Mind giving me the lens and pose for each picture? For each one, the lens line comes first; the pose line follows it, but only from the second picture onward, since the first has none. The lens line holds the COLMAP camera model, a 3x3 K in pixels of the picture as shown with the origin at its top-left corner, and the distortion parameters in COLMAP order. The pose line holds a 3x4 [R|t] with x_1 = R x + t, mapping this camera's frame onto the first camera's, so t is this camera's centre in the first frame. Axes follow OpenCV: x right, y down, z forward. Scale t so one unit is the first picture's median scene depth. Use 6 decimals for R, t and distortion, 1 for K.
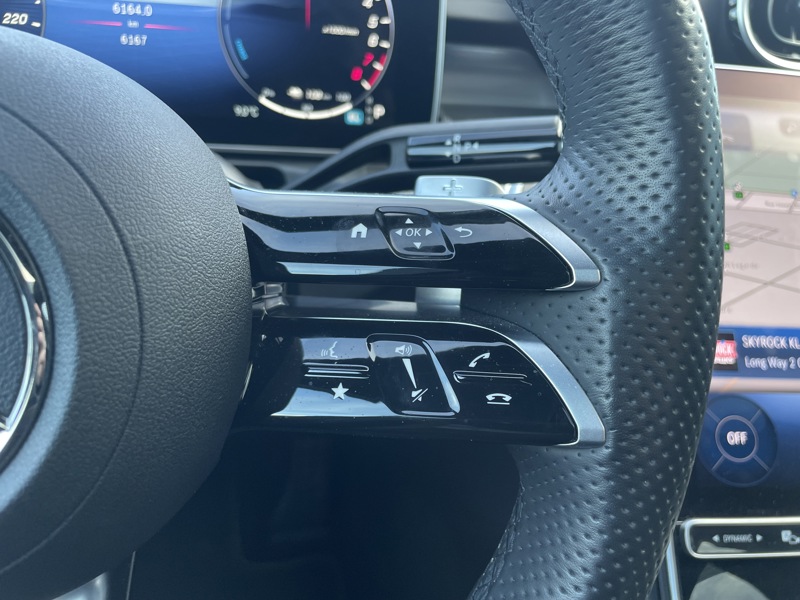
lens RADIAL K [[610.5, 0, 404.0], [0, 610.5, 291.1], [0, 0, 1]] dist [0.115371, -0.159168]
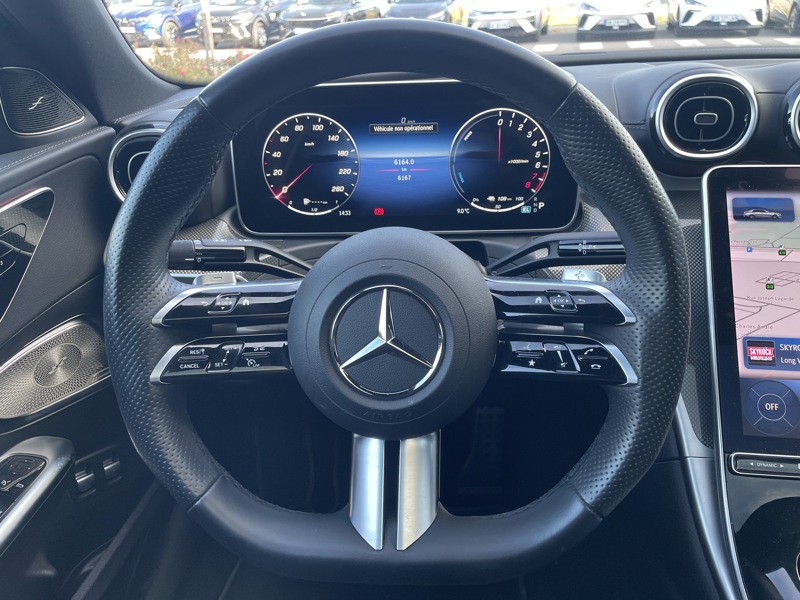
lens RADIAL K [[610.5, 0, 404.0], [0, 610.5, 291.1], [0, 0, 1]] dist [0.115371, -0.159168]
pose [[0.969547, -0.009446, -0.244725, 0.005488], [0.008037, 0.999945, -0.006754, -0.079166], [0.244775, 0.004581, 0.969569, -1.031542]]
